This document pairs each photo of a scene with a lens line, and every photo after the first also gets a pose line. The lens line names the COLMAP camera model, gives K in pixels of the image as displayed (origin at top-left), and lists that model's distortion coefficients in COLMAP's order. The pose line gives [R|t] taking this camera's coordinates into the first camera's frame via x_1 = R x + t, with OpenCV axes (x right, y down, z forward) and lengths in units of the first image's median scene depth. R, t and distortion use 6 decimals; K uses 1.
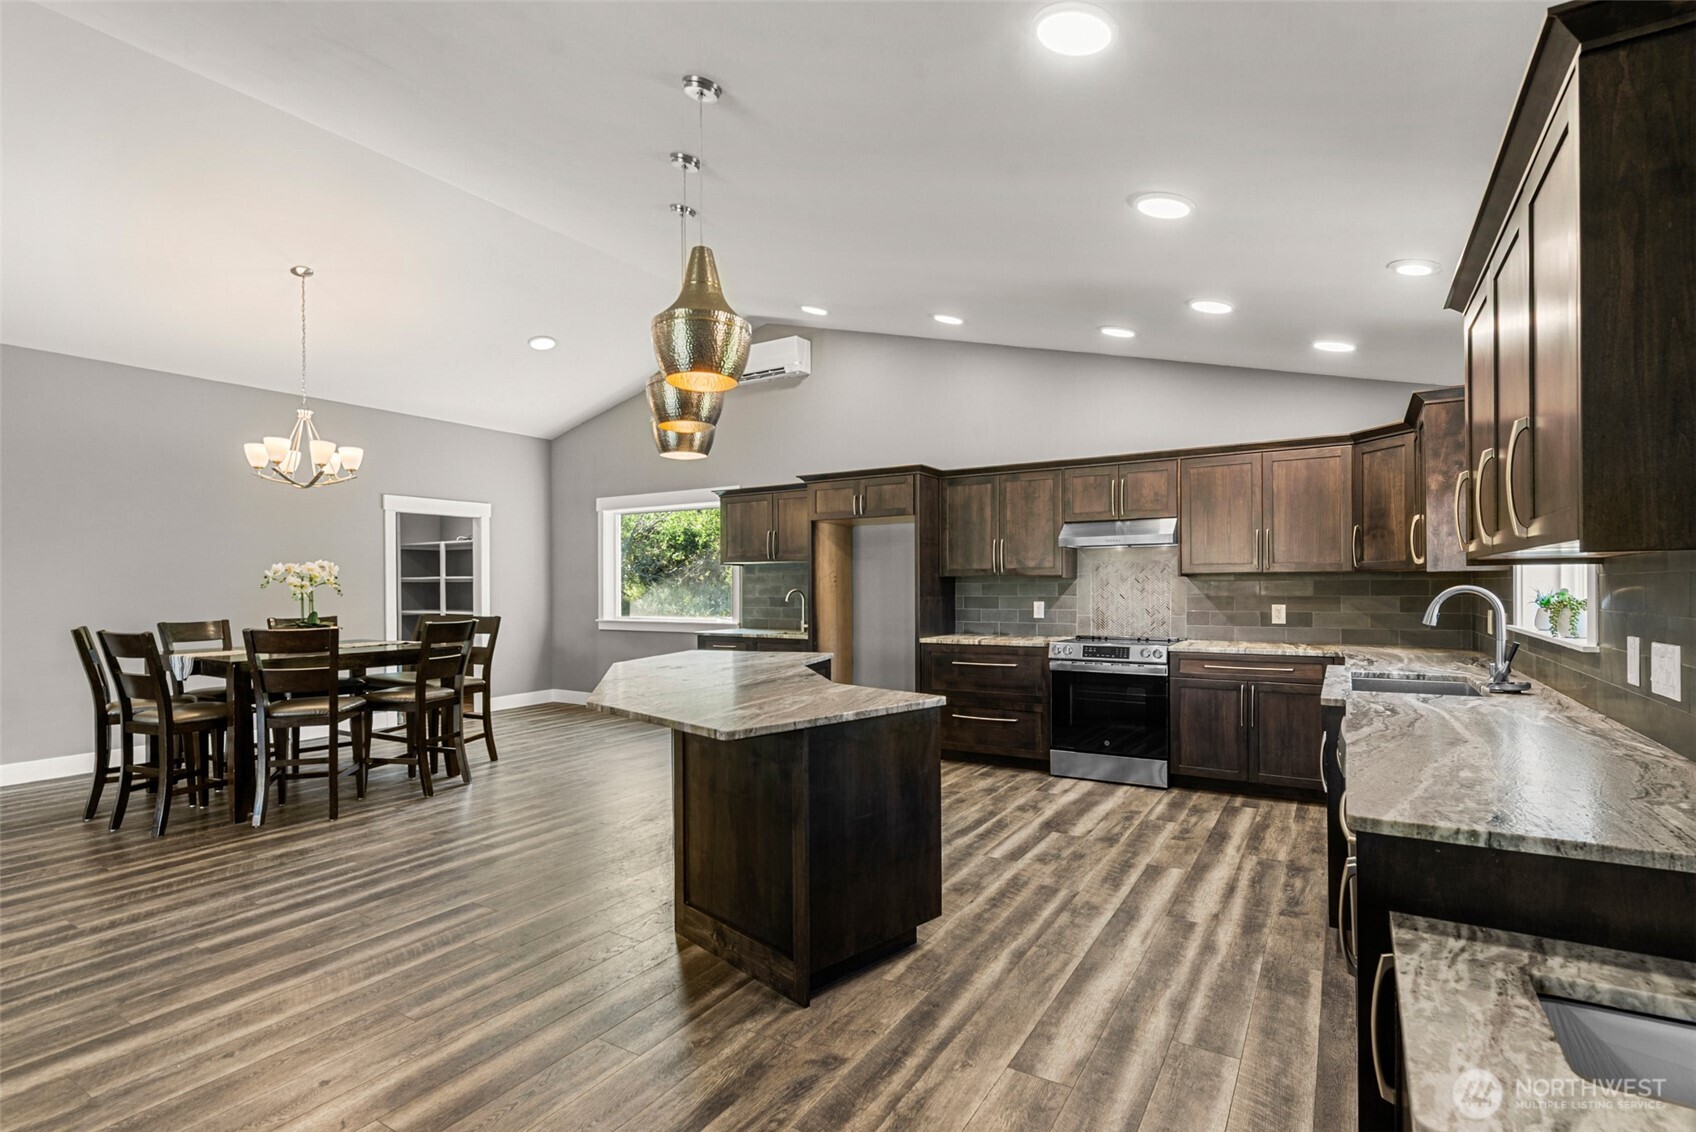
lens RADIAL K [[808.2, 0, 852.1], [0, 808.2, 580.2], [0, 0, 1]] dist [0.002415, -0.000544]
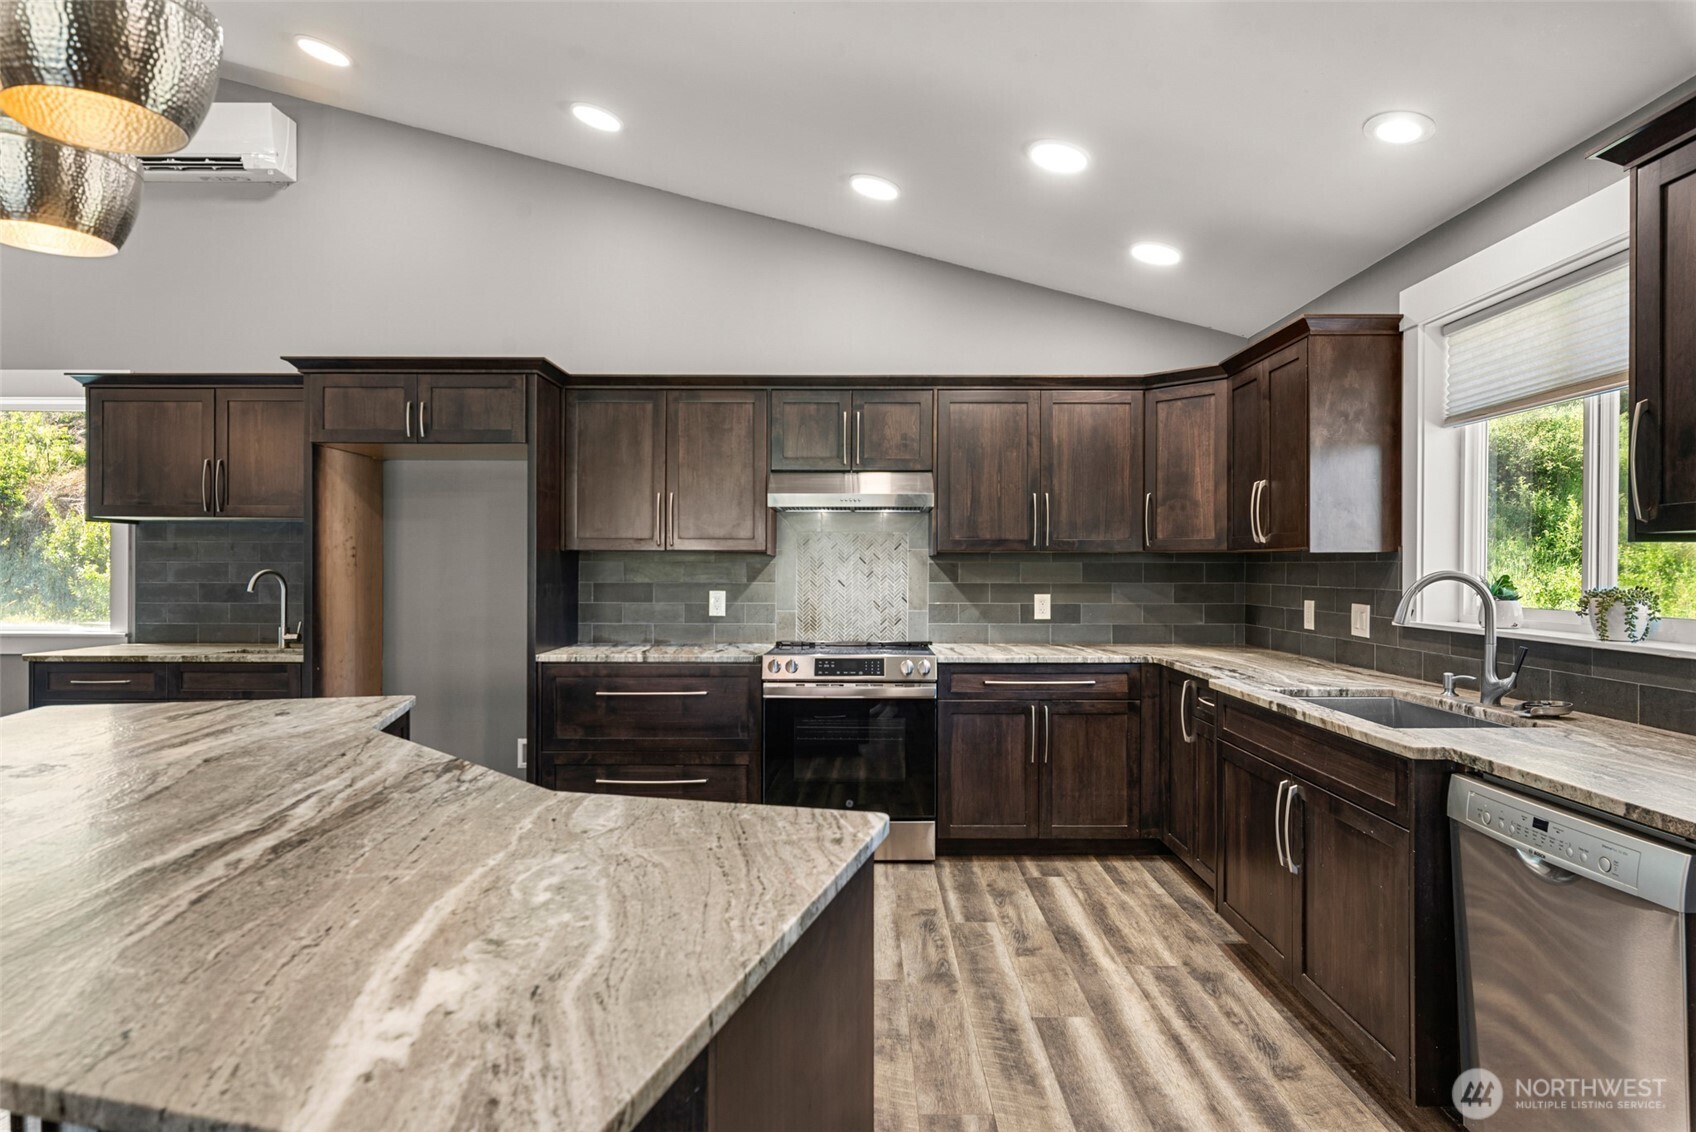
lens RADIAL K [[978.0, 0, 867.2], [0, 978.0, 568.5], [0, 0, 1]] dist [0.001521, 0.000926]
pose [[0.850186, 0.008018, 0.526422, -0.094457], [-0.011838, 0.999922, 0.003888, 0.004254], [-0.526350, -0.009538, 0.850215, 0.296368]]
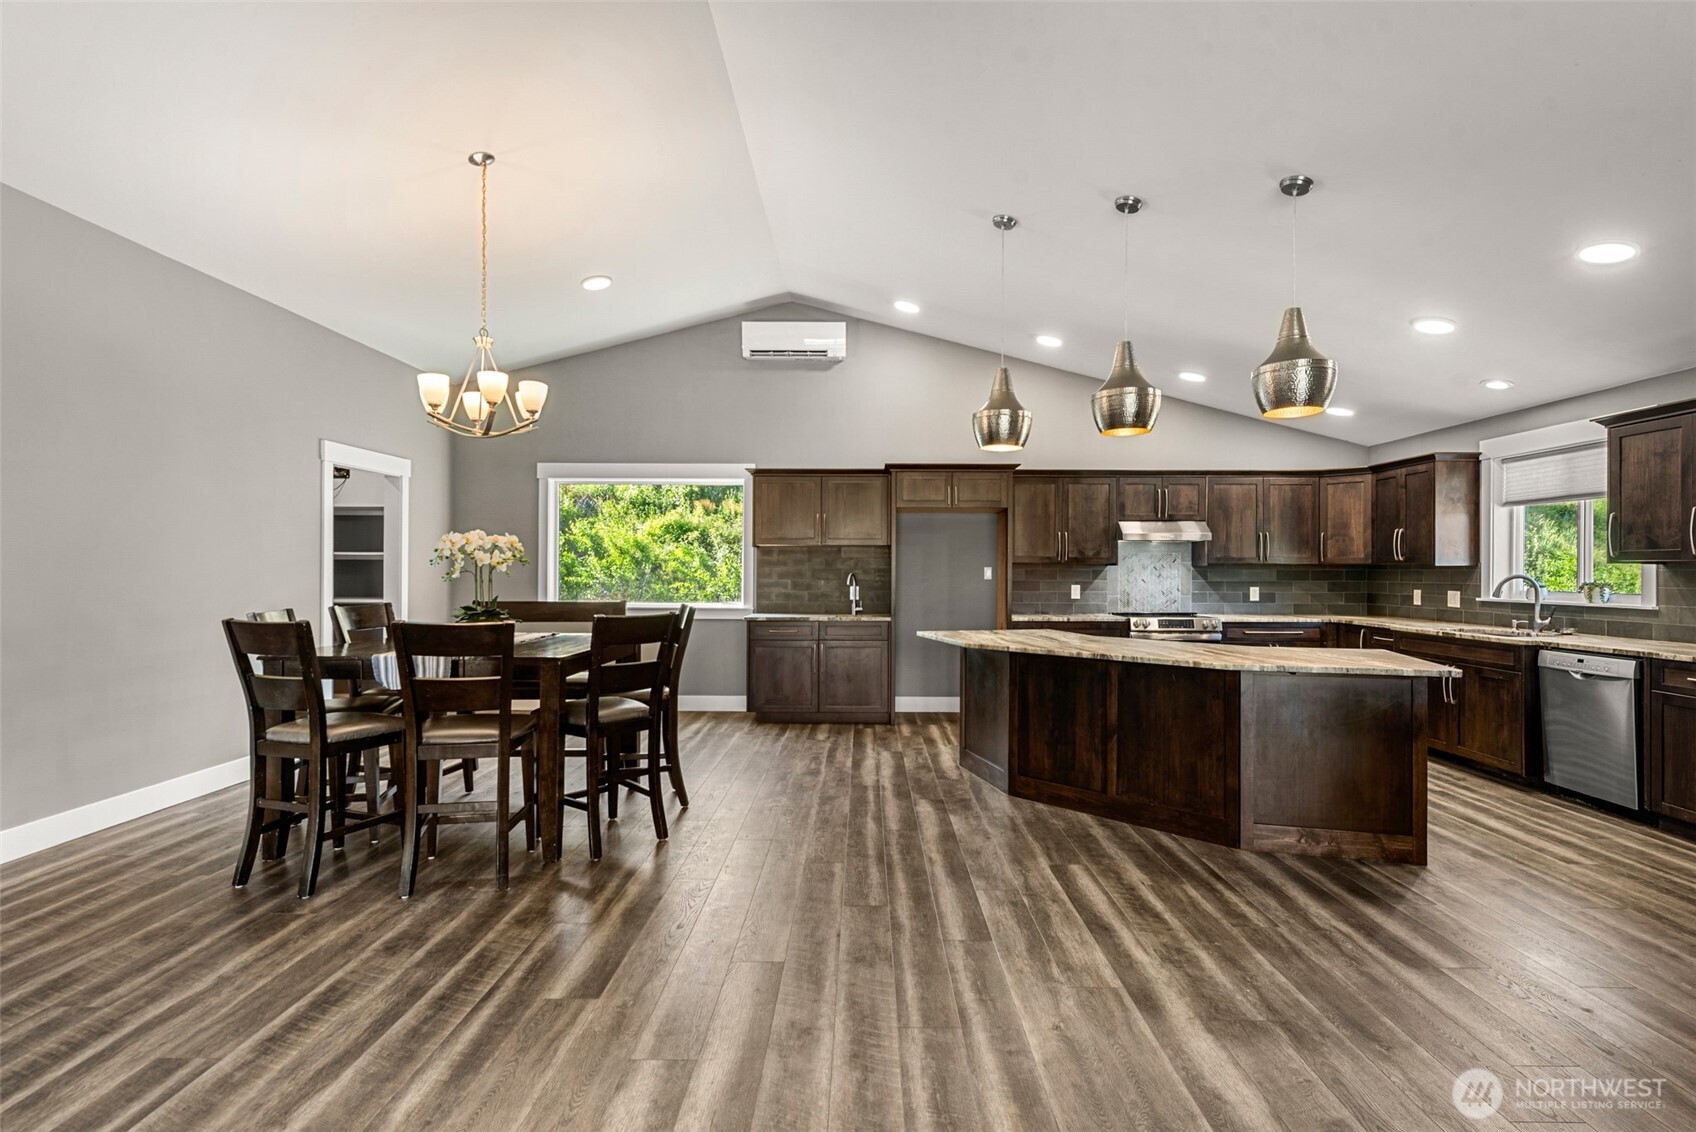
lens RADIAL K [[839.6, 0, 871.8], [0, 839.6, 572.7], [0, 0, 1]] dist [0.008444, -0.000177]
pose [[0.852138, 0.008174, 0.523253, -0.766961], [-0.012943, 0.999901, 0.005458, 0.005919], [-0.523156, -0.011423, 0.852160, 0.110502]]
